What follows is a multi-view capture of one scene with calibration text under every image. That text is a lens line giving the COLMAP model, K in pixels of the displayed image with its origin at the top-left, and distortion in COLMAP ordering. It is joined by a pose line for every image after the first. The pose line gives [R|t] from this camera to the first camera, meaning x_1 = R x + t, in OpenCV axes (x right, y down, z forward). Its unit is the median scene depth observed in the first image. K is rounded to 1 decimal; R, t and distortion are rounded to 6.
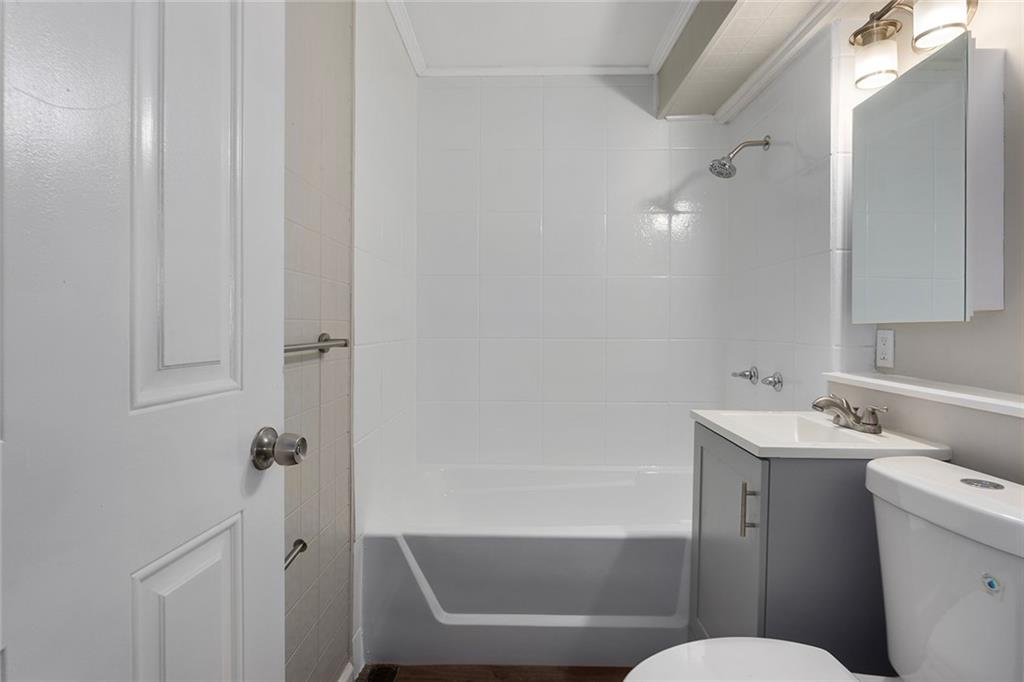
lens RADIAL K [[489.2, 0, 515.1], [0, 489.2, 335.6], [0, 0, 1]] dist [0.002128, 0.001560]
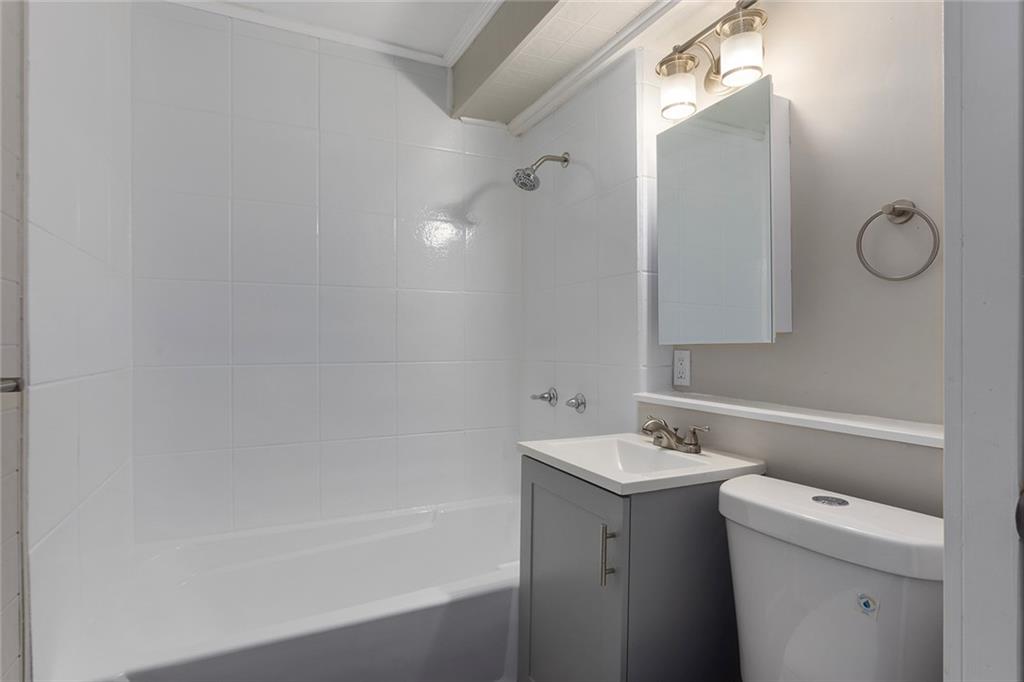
lens RADIAL K [[520.5, 0, 499.7], [0, 520.5, 348.6], [0, 0, 1]] dist [-0.003188, 0.002243]
pose [[0.900207, -0.009367, 0.435361, -0.083583], [0.014631, 0.999855, -0.008741, -0.011157], [-0.435216, 0.014238, 0.900213, 0.167671]]
